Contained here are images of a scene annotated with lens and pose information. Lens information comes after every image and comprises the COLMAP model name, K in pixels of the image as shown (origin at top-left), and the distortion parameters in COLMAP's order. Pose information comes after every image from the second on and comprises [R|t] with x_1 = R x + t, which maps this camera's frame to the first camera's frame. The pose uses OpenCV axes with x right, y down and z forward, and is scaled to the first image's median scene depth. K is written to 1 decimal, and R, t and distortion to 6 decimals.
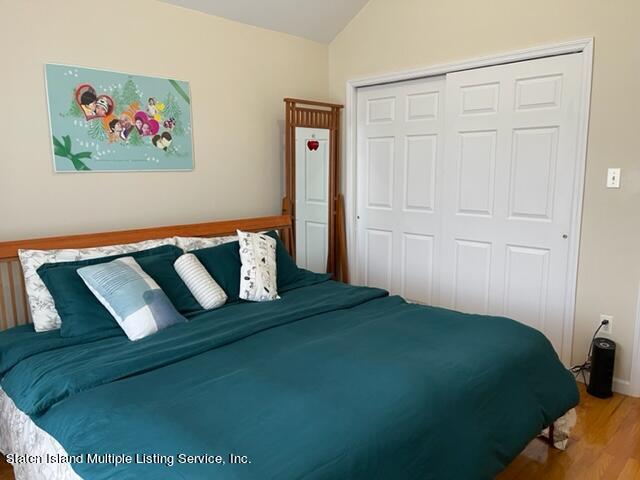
lens RADIAL K [[482.4, 0, 319.6], [0, 482.4, 243.8], [0, 0, 1]] dist [0.048422, -0.033131]
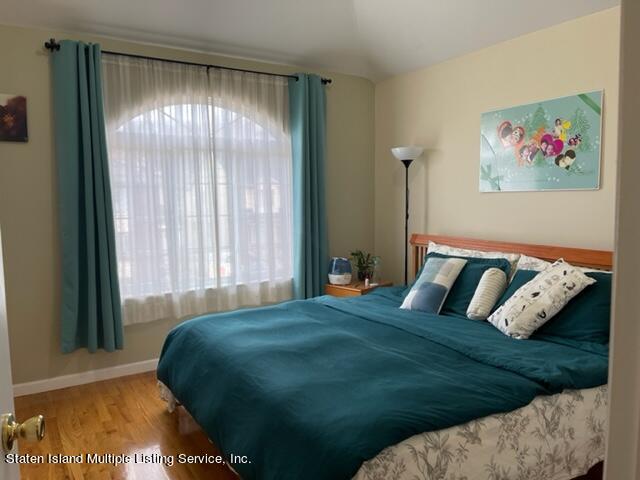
lens RADIAL K [[482.4, 0, 320.1], [0, 482.4, 235.7], [0, 0, 1]] dist [0.048422, -0.033131]
pose [[-0.226176, 0.091323, -0.969796, 0.770525], [-0.142023, 0.981865, 0.125582, -0.118561], [0.963677, 0.166137, -0.209104, 0.777782]]
